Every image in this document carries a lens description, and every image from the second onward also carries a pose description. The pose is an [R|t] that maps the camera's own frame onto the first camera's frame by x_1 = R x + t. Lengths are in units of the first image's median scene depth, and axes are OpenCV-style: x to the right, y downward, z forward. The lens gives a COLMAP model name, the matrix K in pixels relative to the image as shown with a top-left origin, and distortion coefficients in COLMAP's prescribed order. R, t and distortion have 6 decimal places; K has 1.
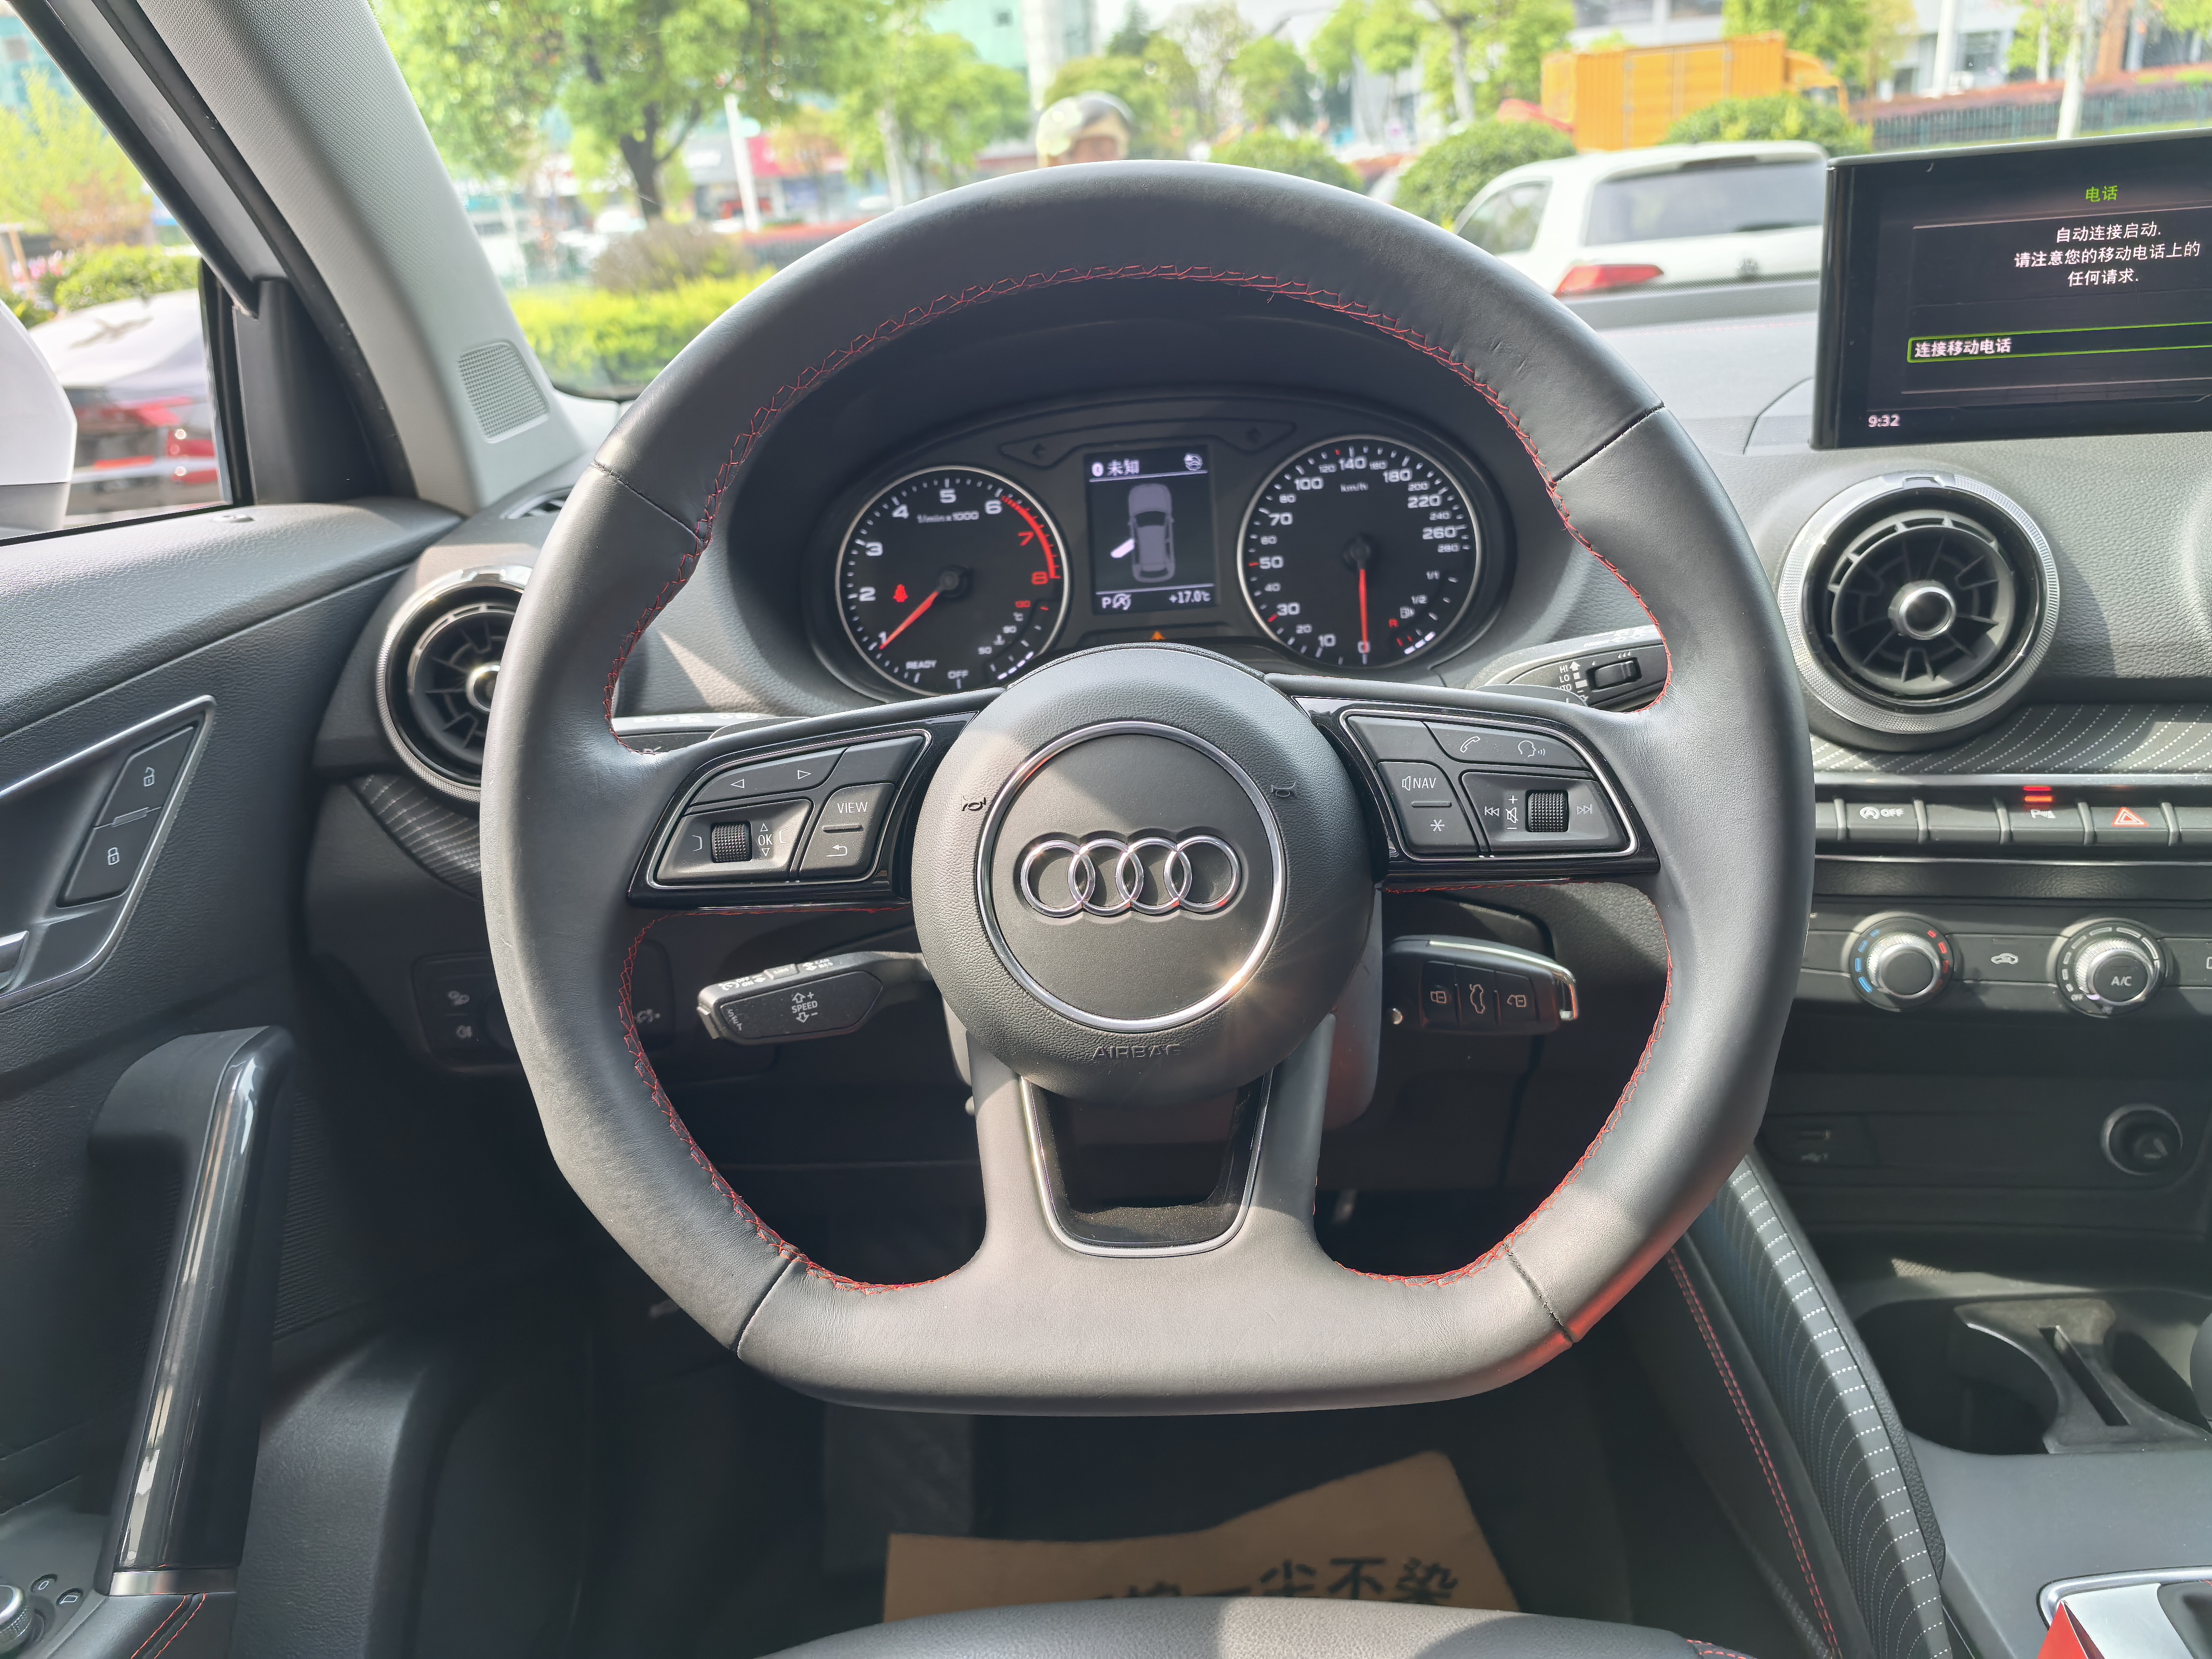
lens RADIAL K [[1602.2, 0, 1120.7], [0, 1602.2, 818.3], [0, 0, 1]] dist [-0.006394, -0.013098]
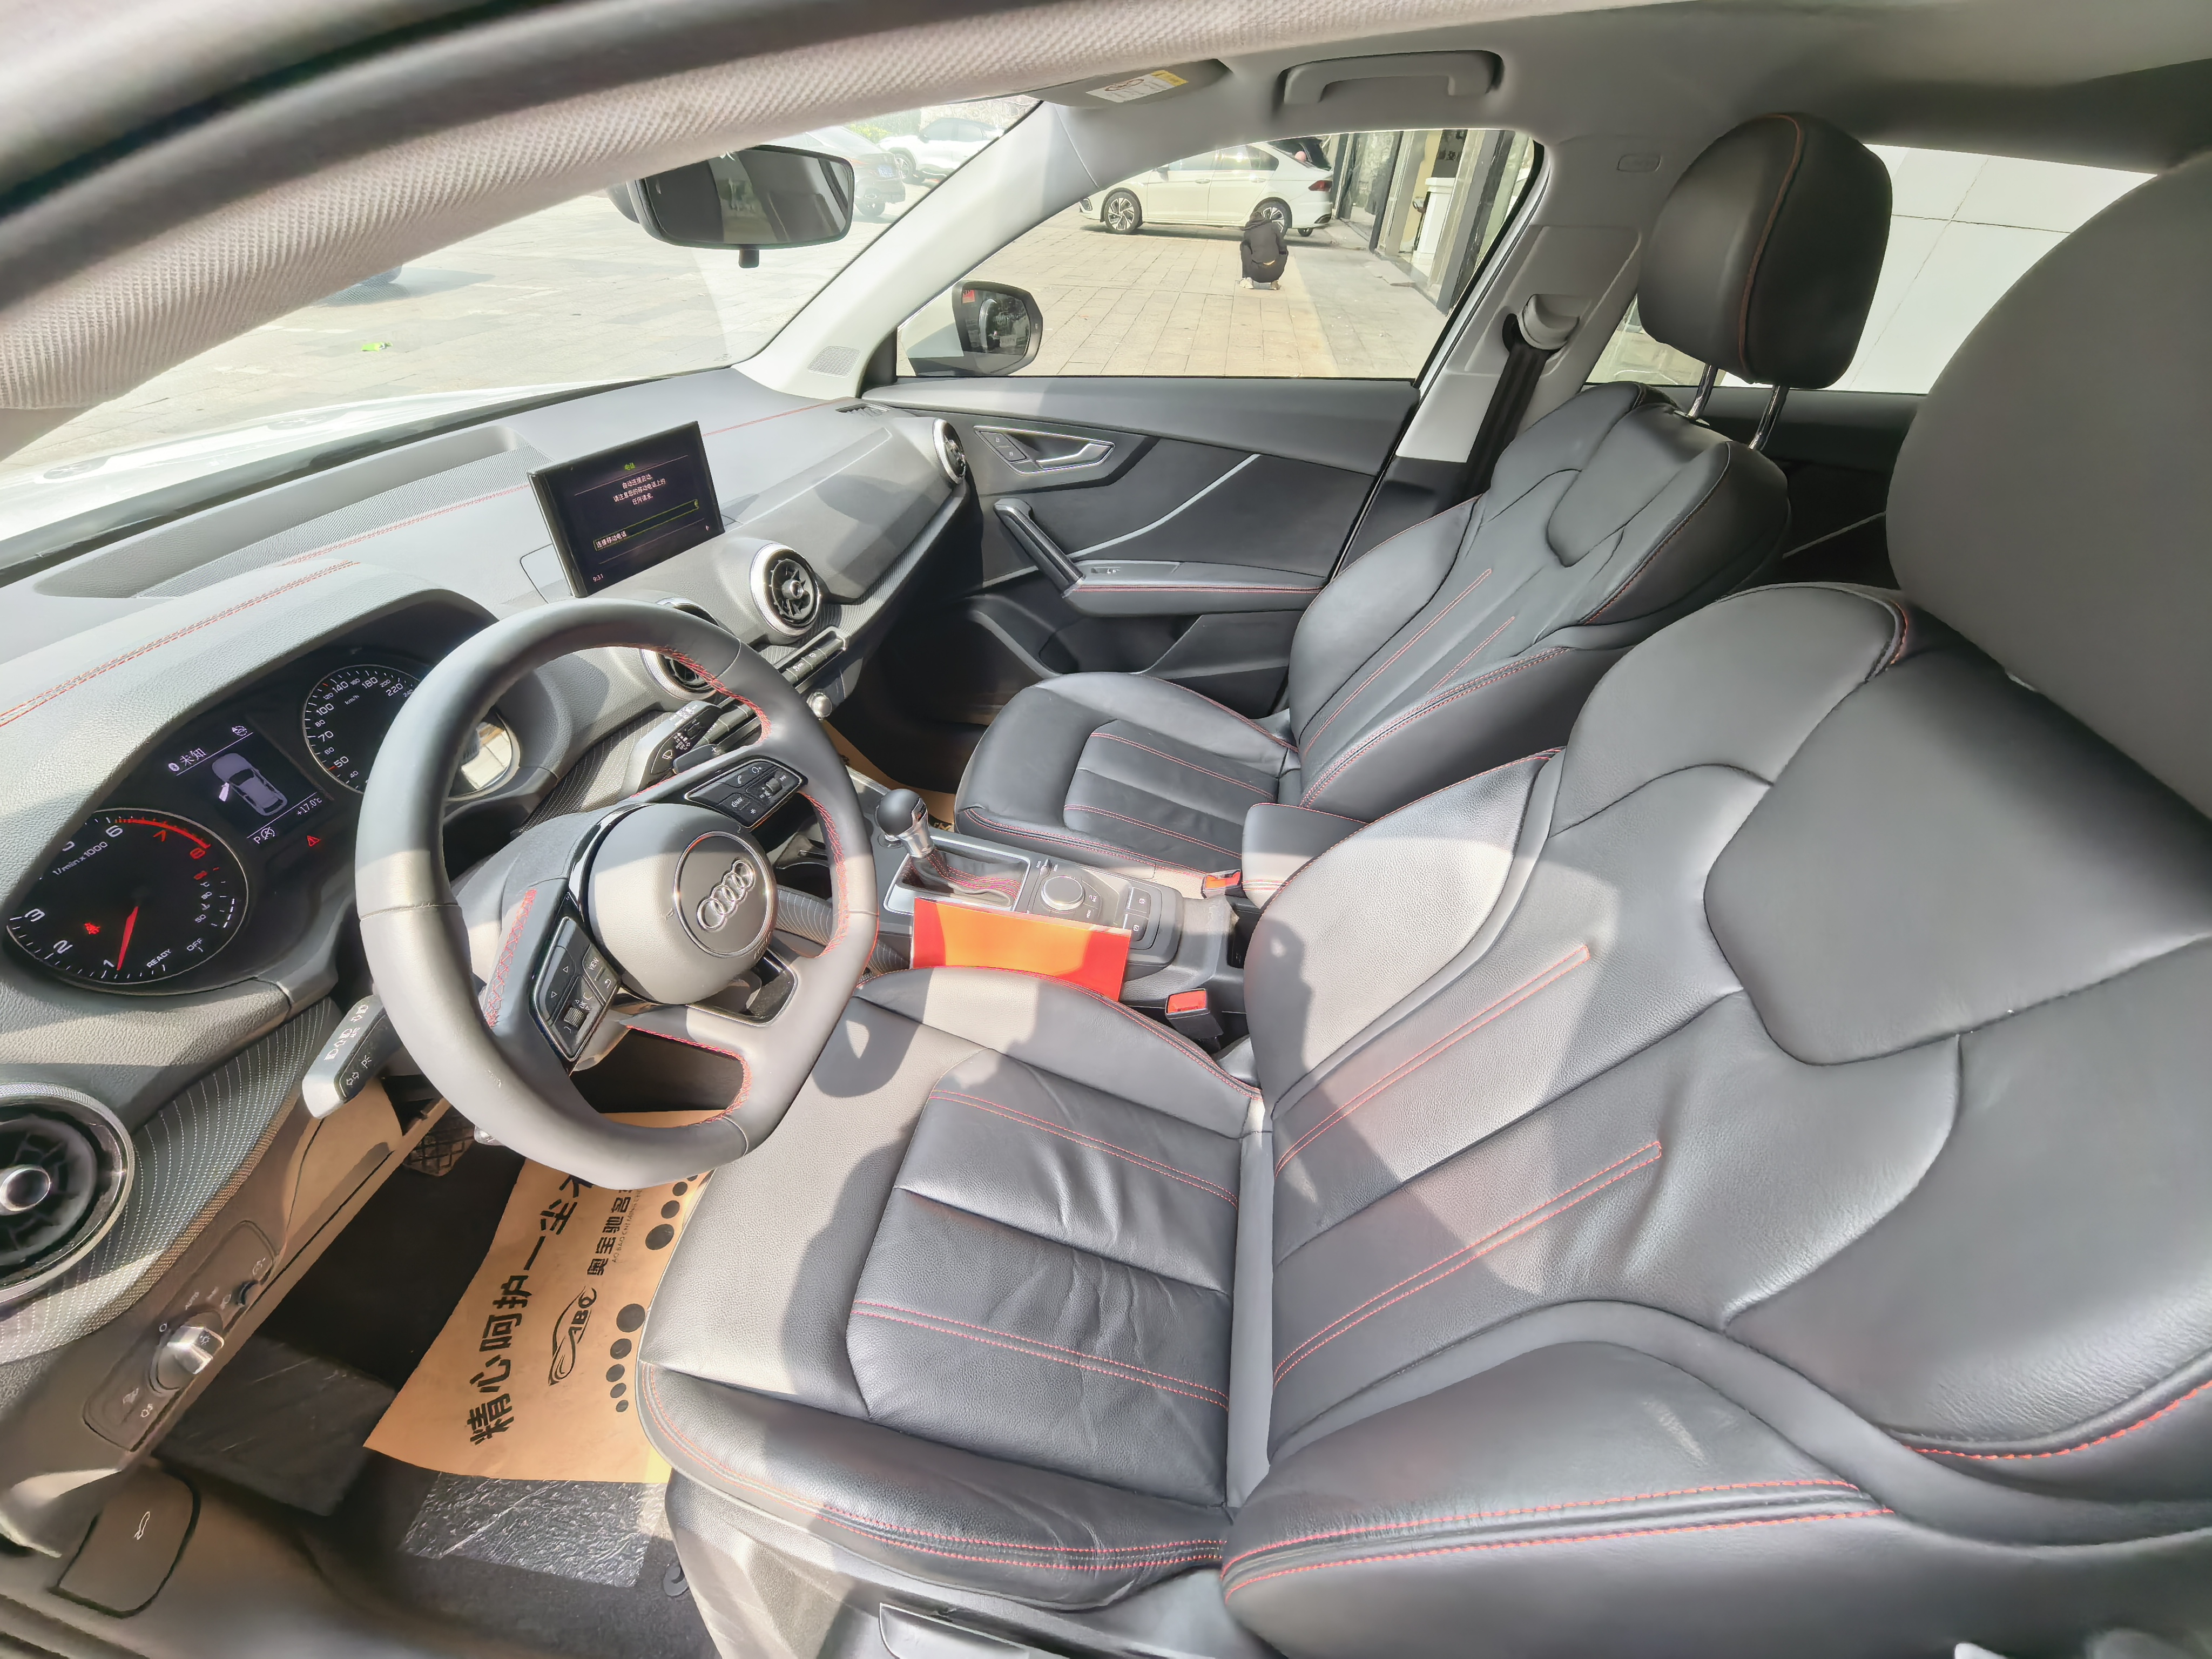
lens RADIAL K [[842.3, 0, 1102.3], [0, 842.3, 818.8], [0, 0, 1]] dist [-0.002320, -0.002244]
pose [[0.118117, -0.547951, 0.828130, -0.674532], [0.283360, 0.817891, 0.500760, -0.391451], [-0.951712, 0.175510, 0.251874, 0.071871]]
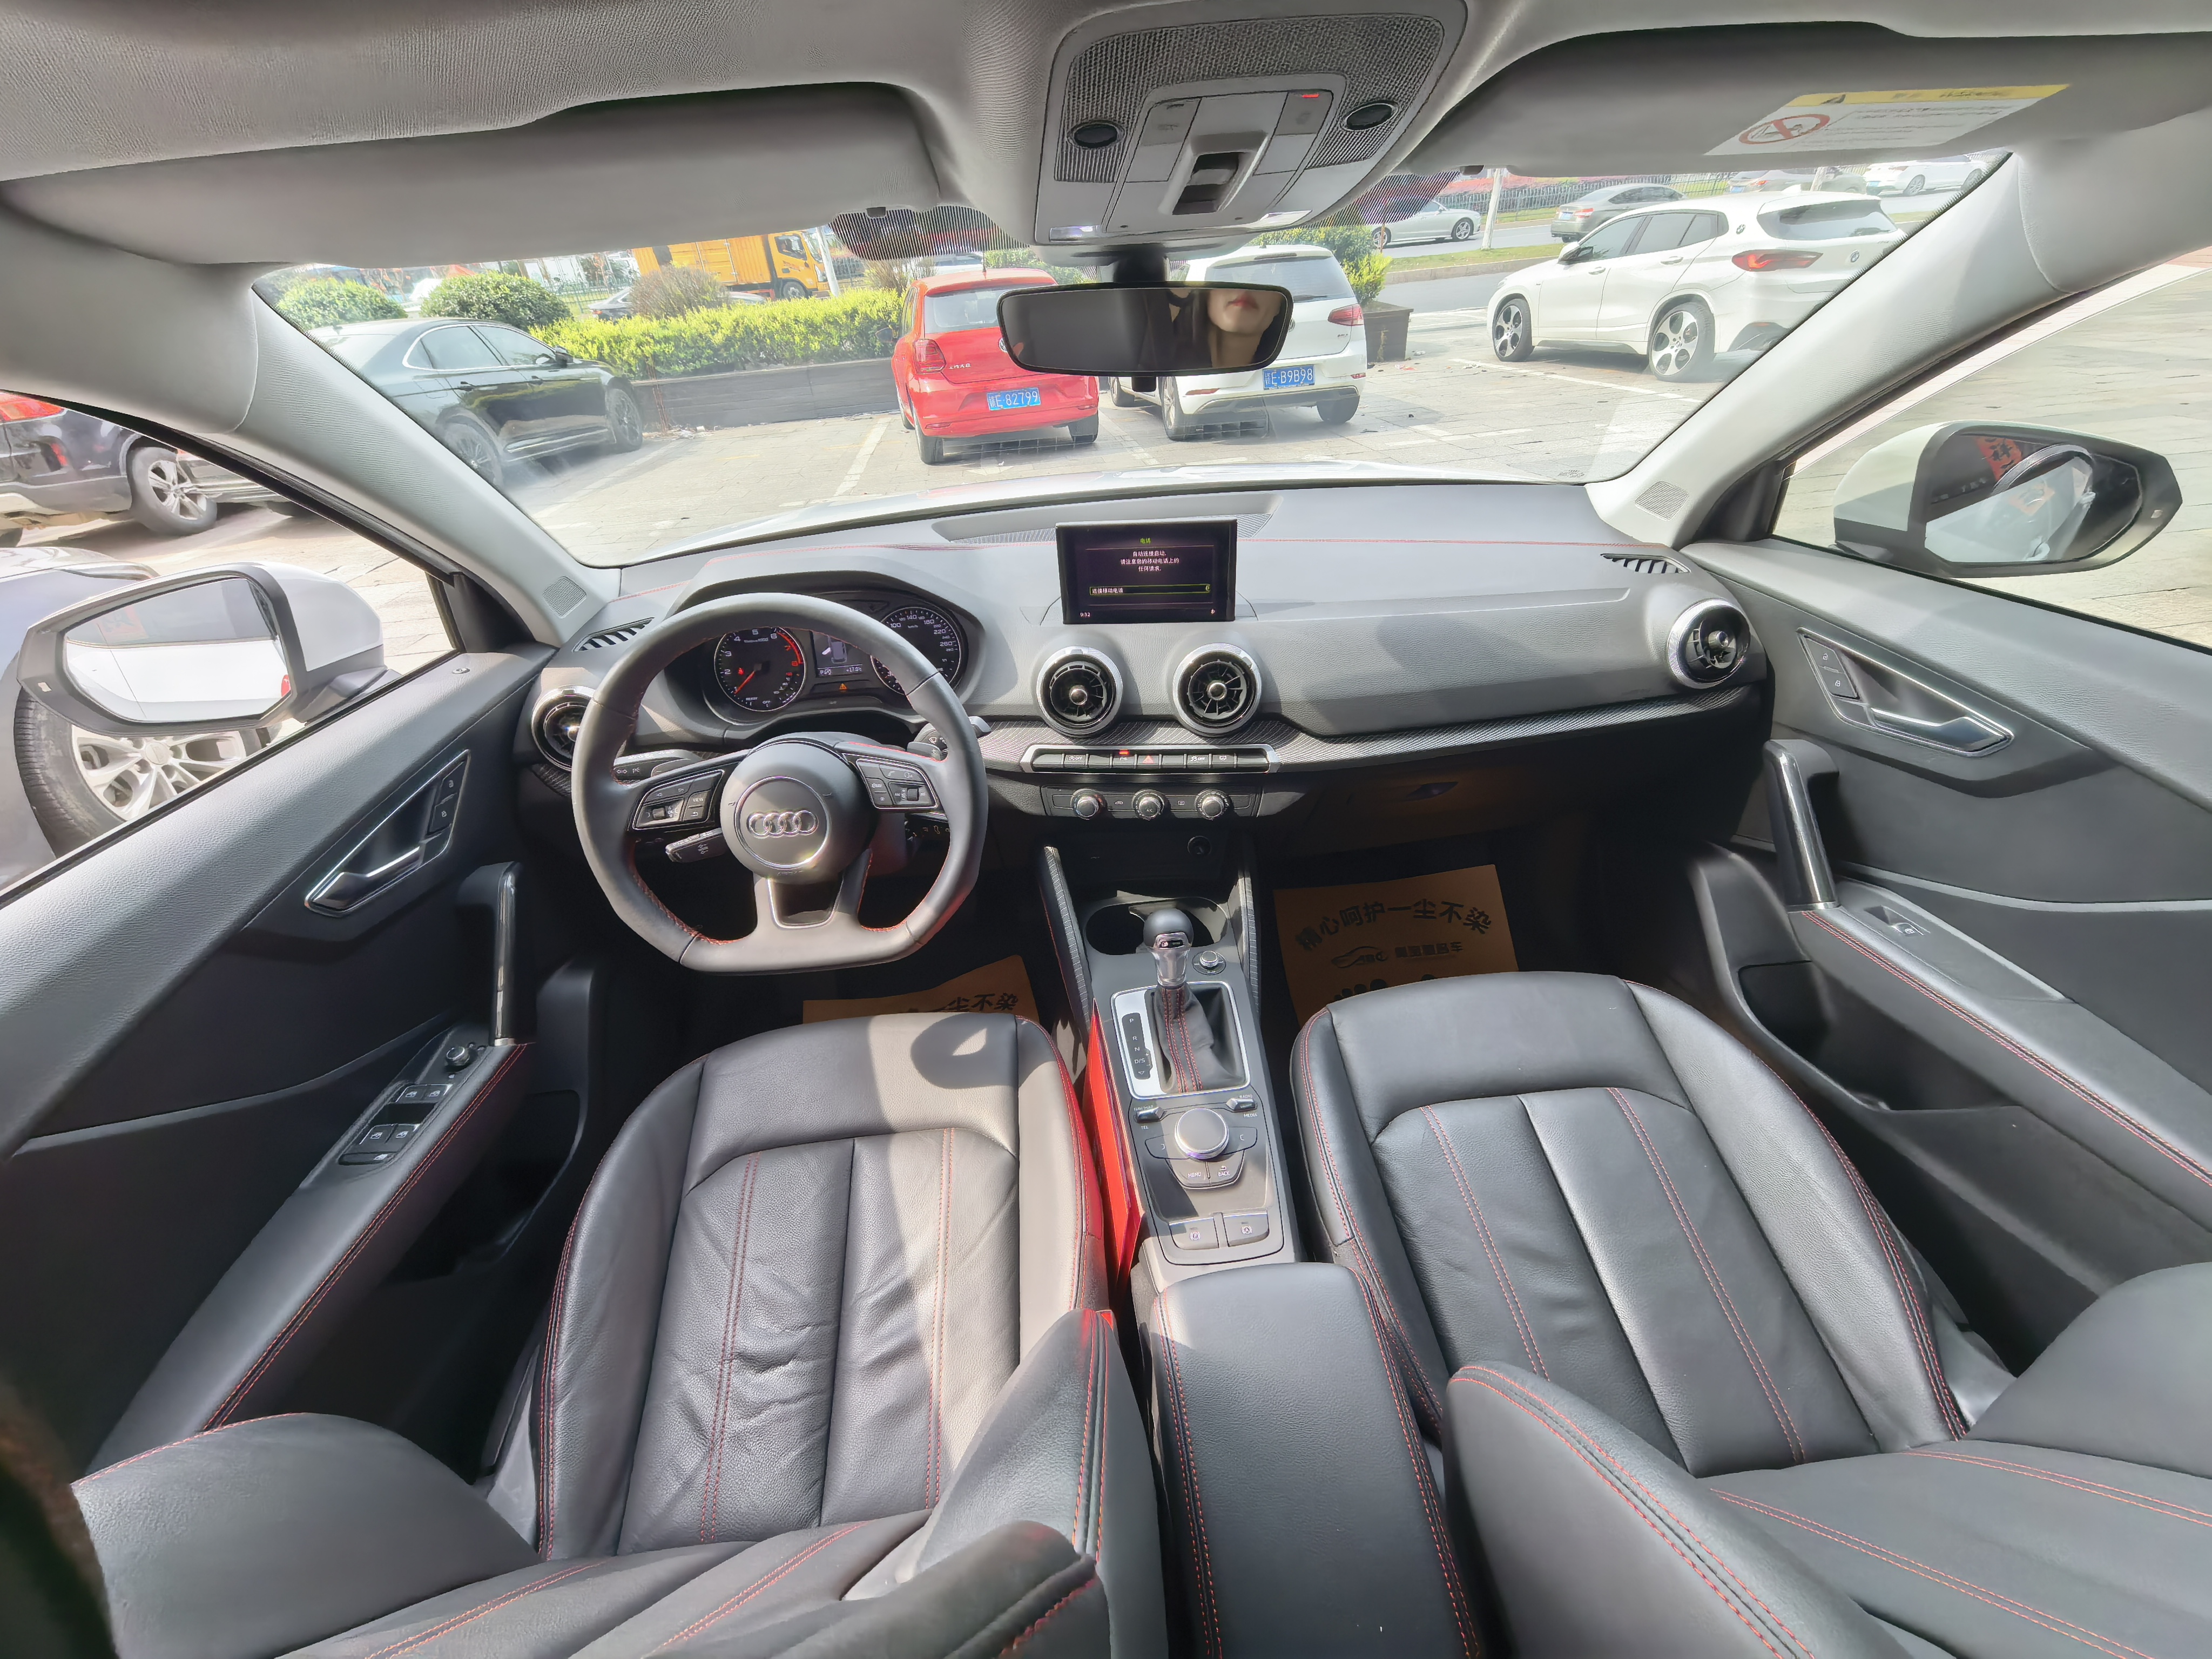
lens RADIAL K [[842.3, 0, 1103.5], [0, 842.3, 827.0], [0, 0, 1]] dist [-0.002320, -0.002244]
pose [[0.990768, -0.056502, 0.123236, 0.326510], [0.024739, 0.969099, 0.245427, -0.267752], [-0.133295, -0.240112, 0.961550, -0.566426]]
